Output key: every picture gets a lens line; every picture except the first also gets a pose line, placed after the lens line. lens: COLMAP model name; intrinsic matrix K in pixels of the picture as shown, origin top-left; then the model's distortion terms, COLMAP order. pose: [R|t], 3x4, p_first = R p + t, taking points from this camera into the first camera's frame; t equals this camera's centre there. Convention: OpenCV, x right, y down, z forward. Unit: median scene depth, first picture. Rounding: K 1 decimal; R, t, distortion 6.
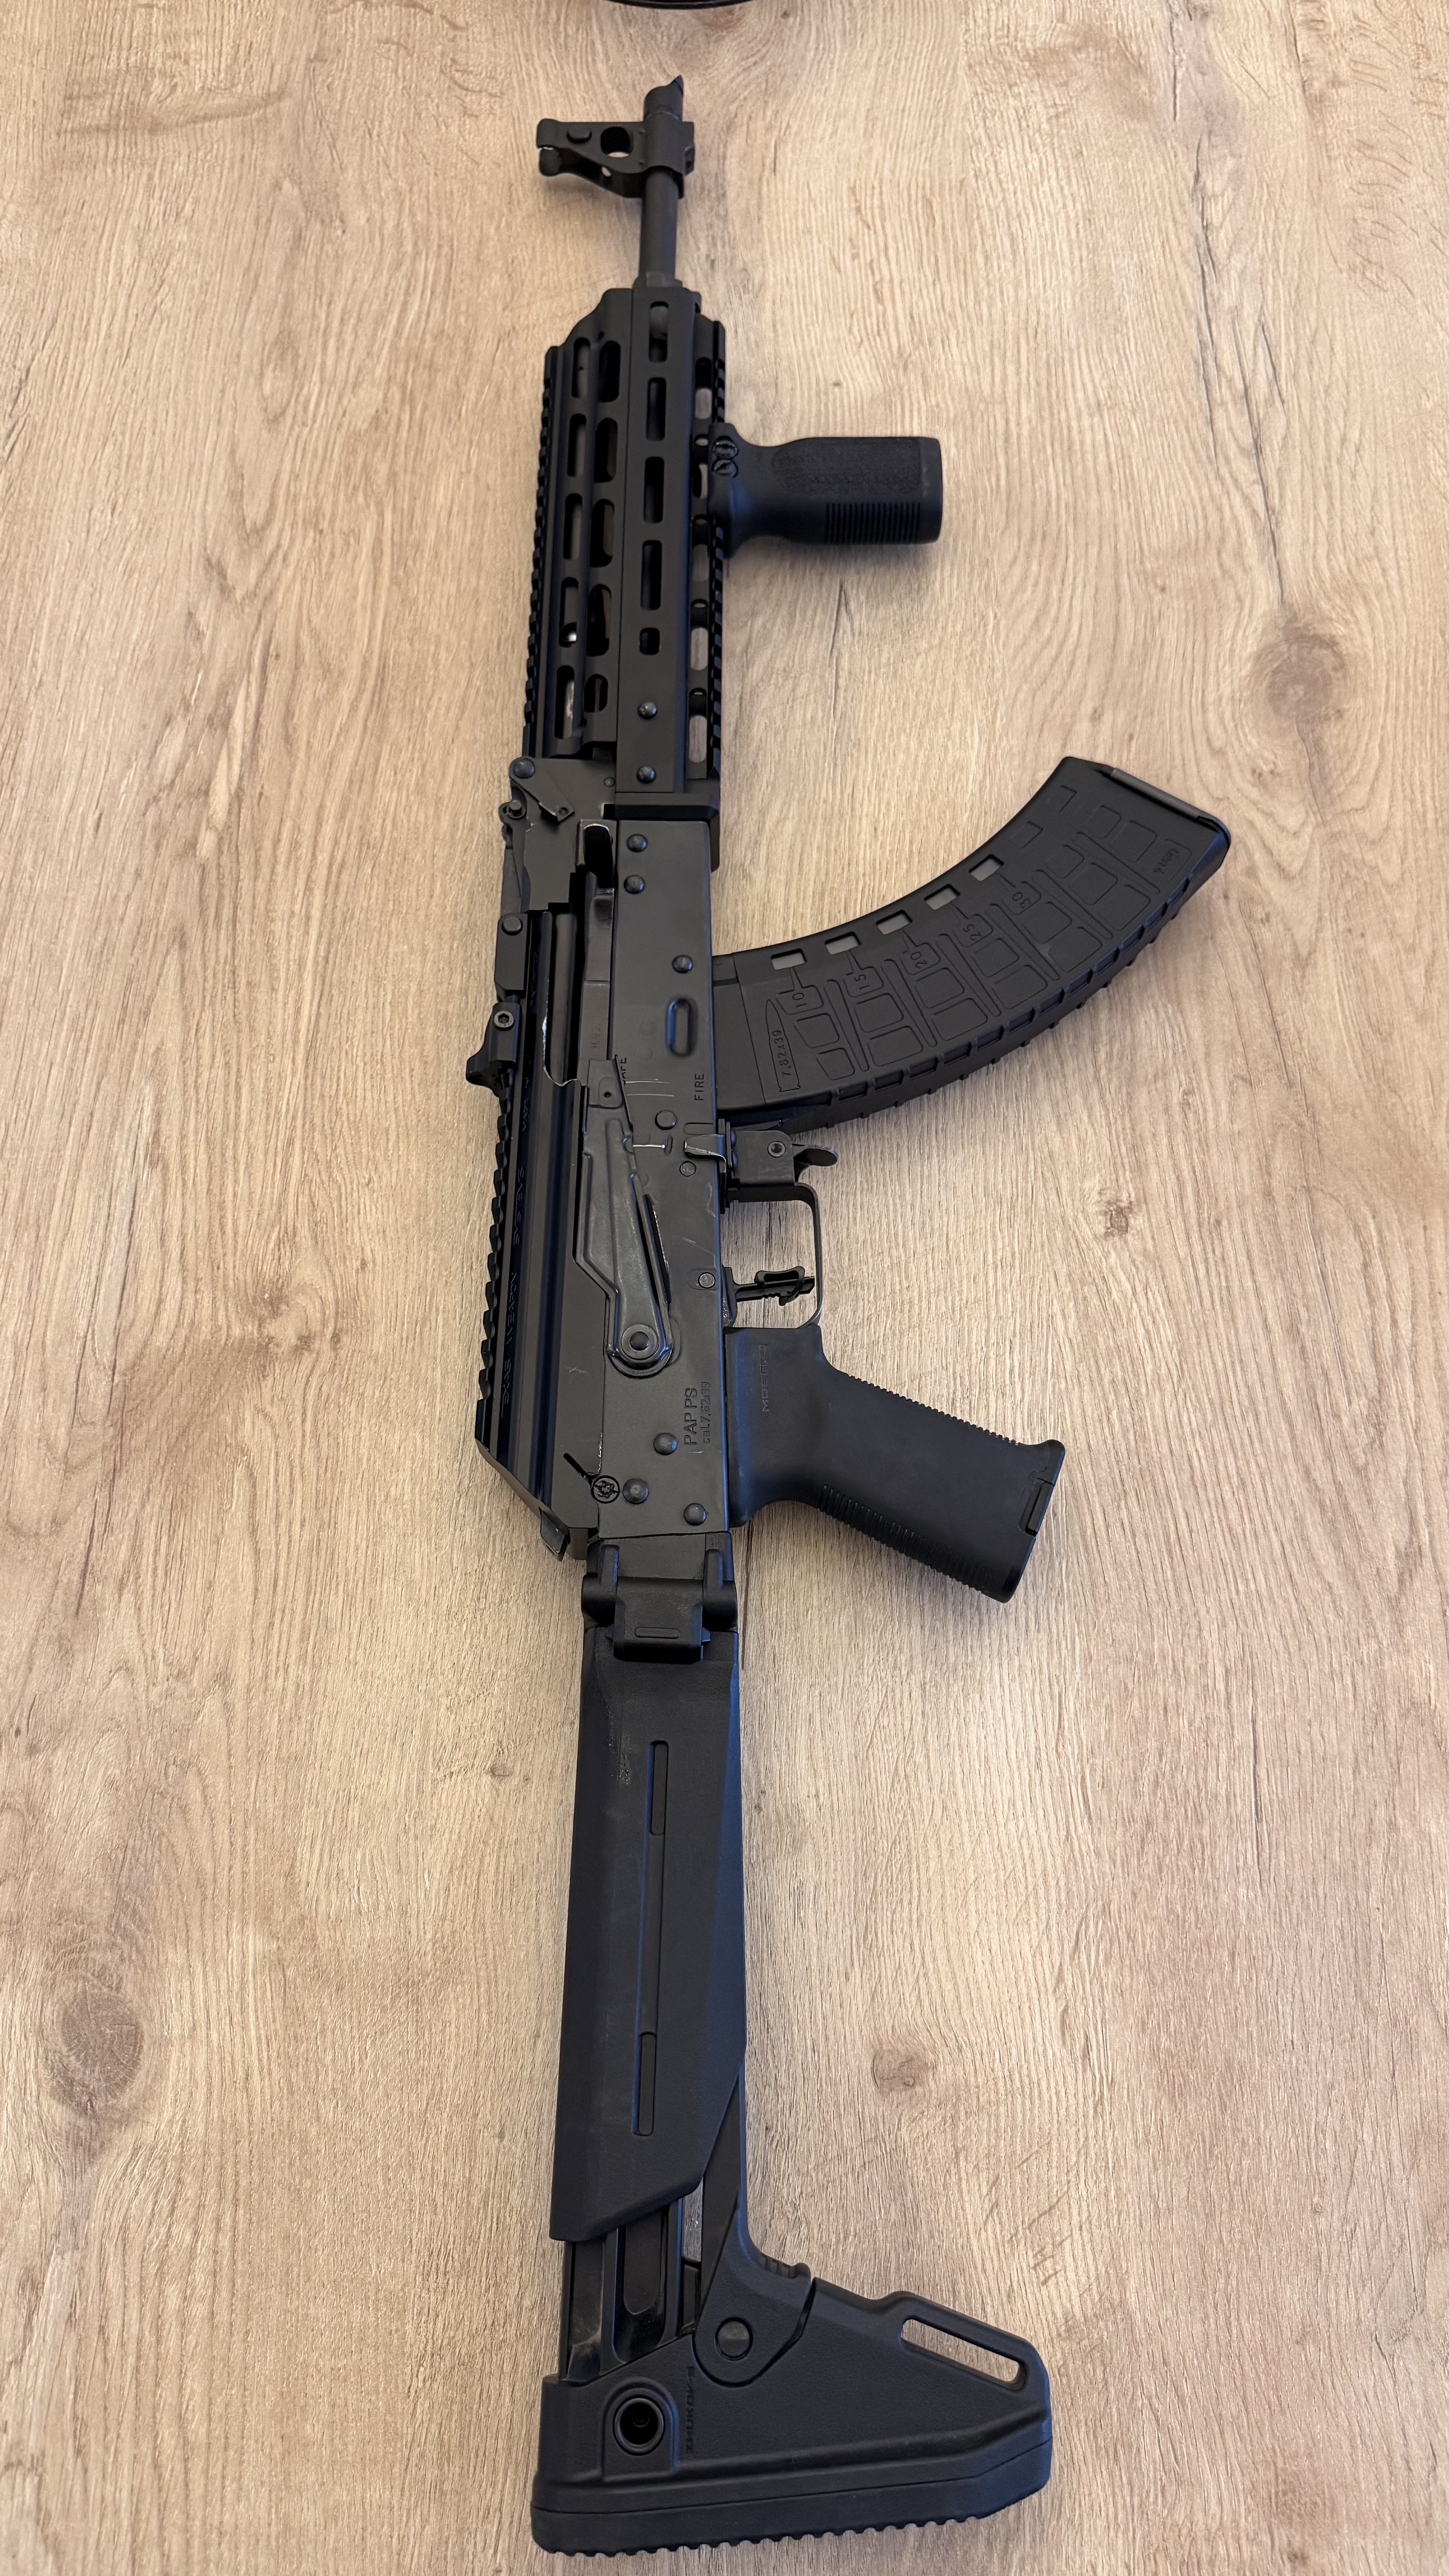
lens RADIAL K [[1816.3, 0, 742.0], [0, 1816.3, 1289.6], [0, 0, 1]] dist [-0.000371, -0.003174]
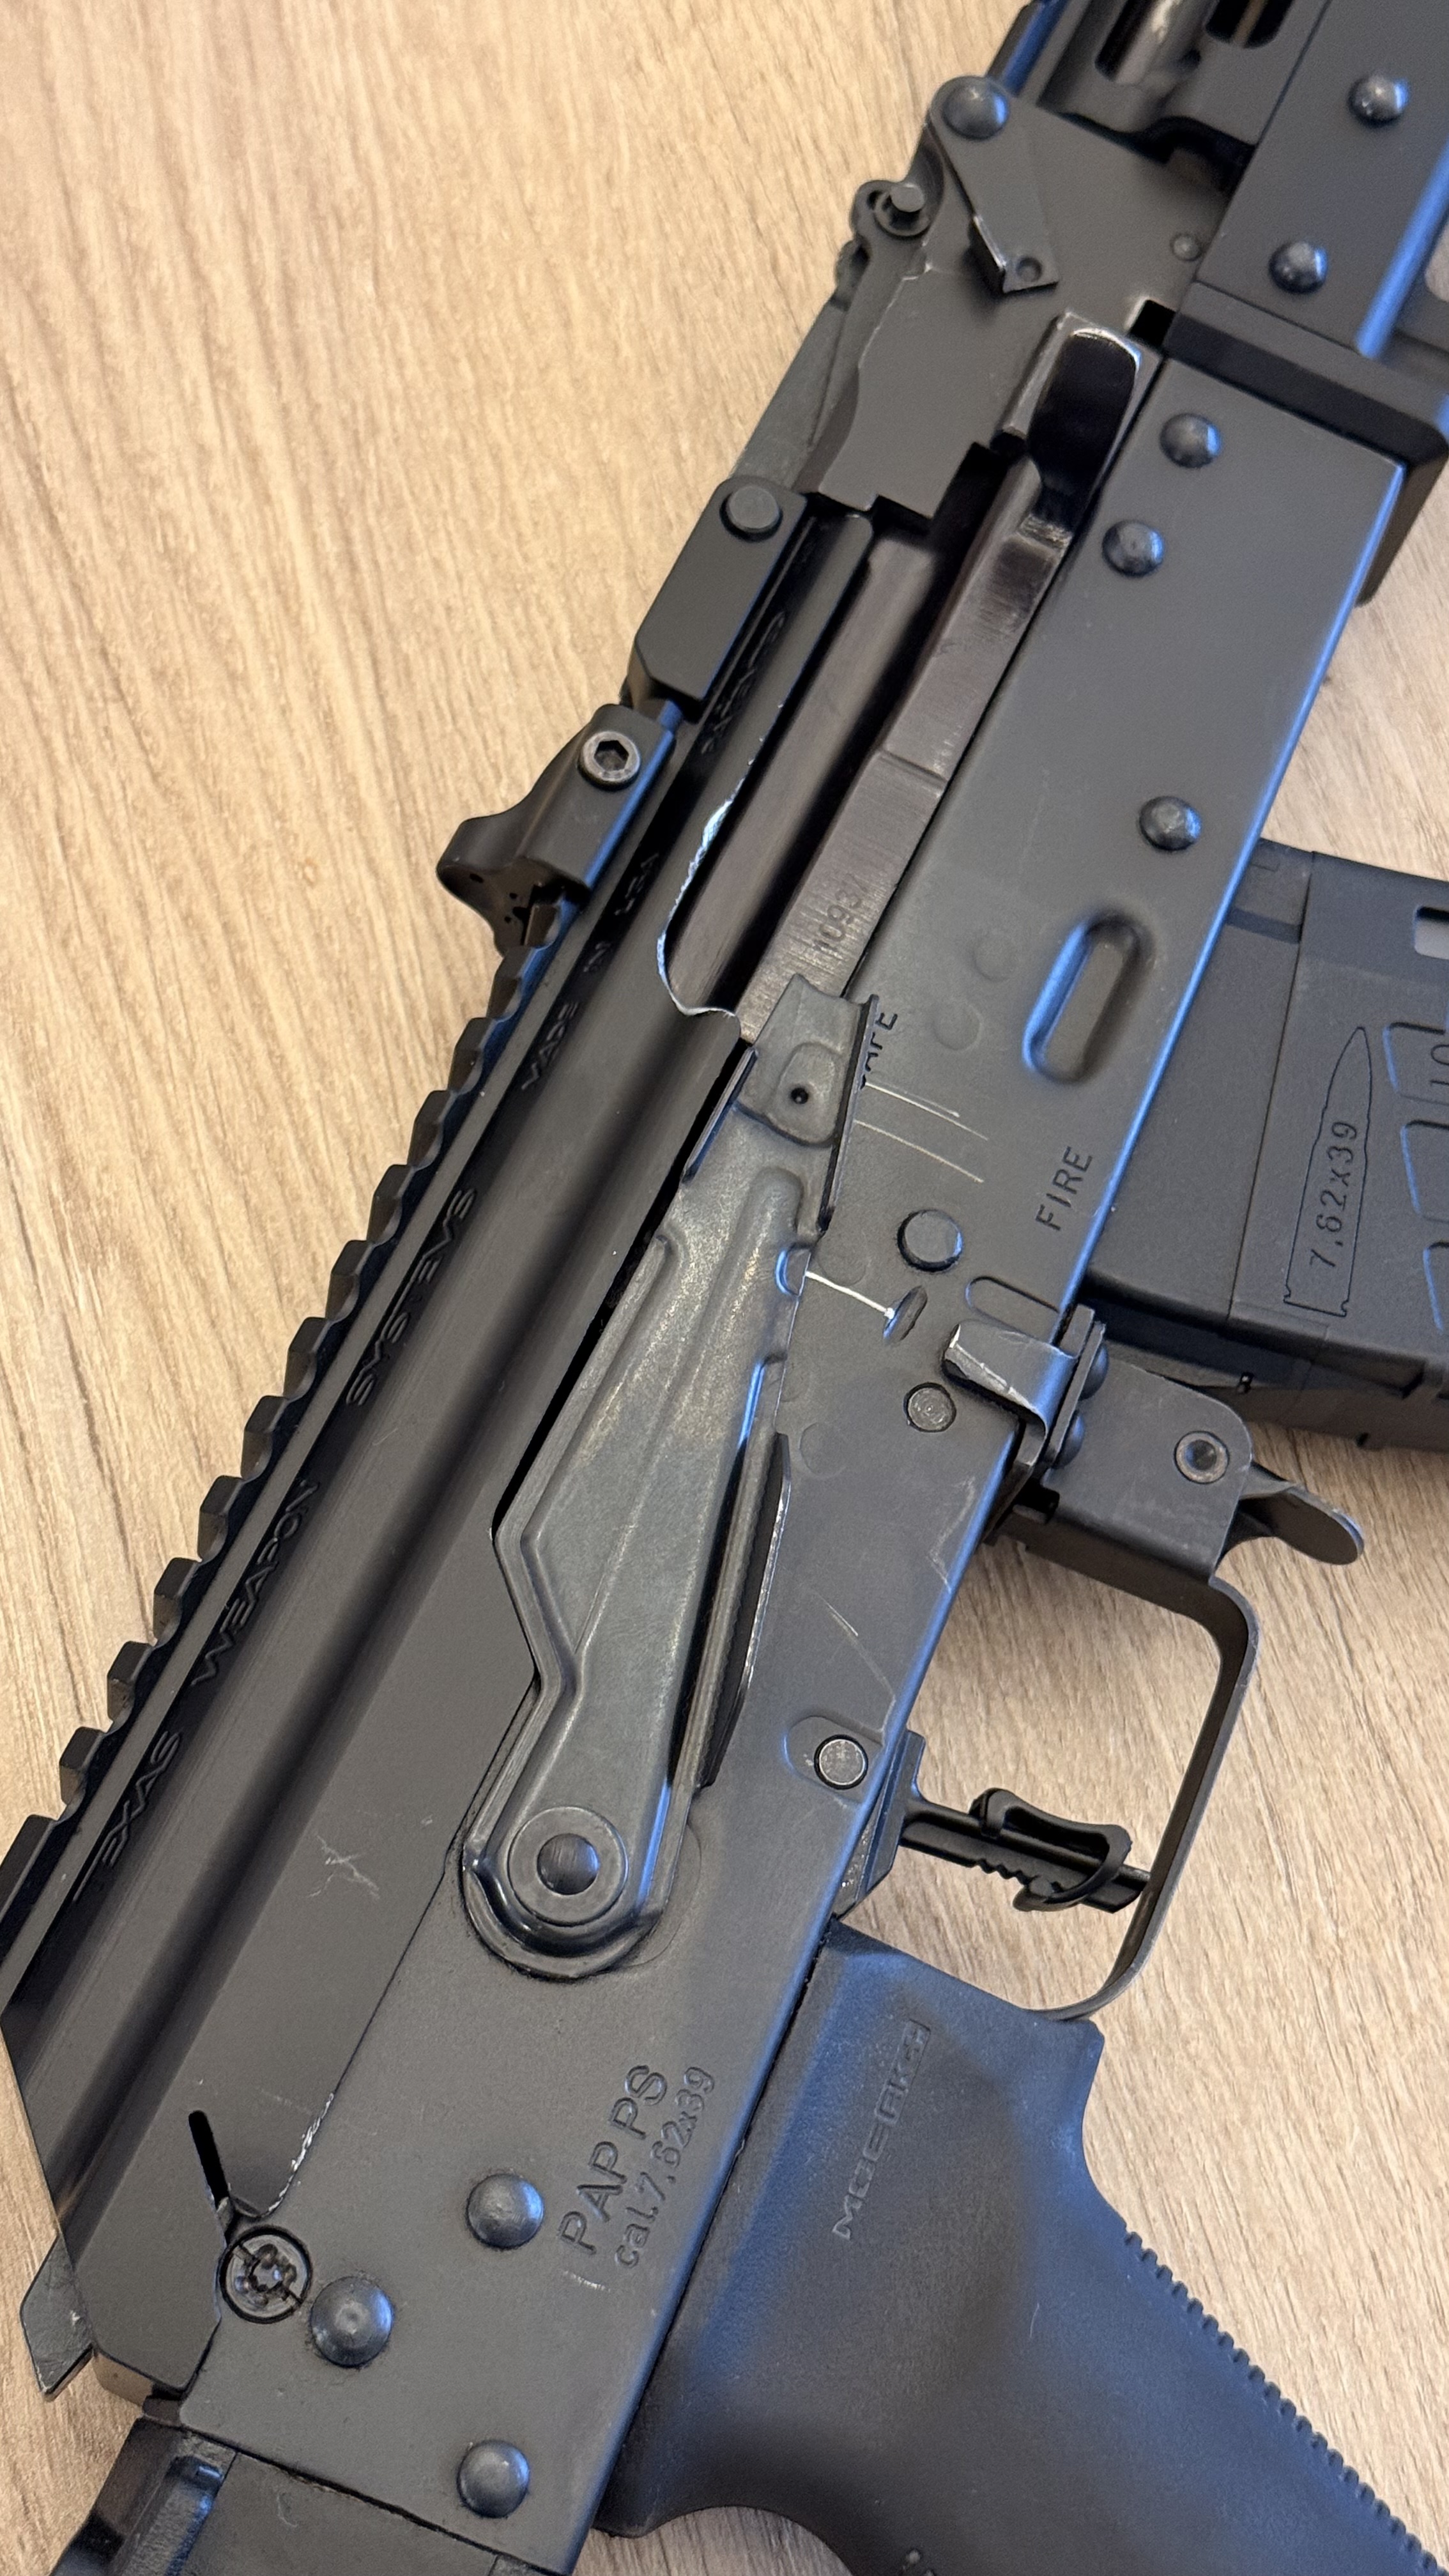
lens RADIAL K [[3657.8, 0, 717.3], [0, 3657.8, 1286.3], [0, 0, 1]] dist [0.025606, 0.000000]
pose [[0.908098, 0.415113, -0.055137, -0.036477], [-0.416333, 0.909129, -0.012328, -0.060510], [0.045010, 0.034150, 0.998403, 0.335743]]
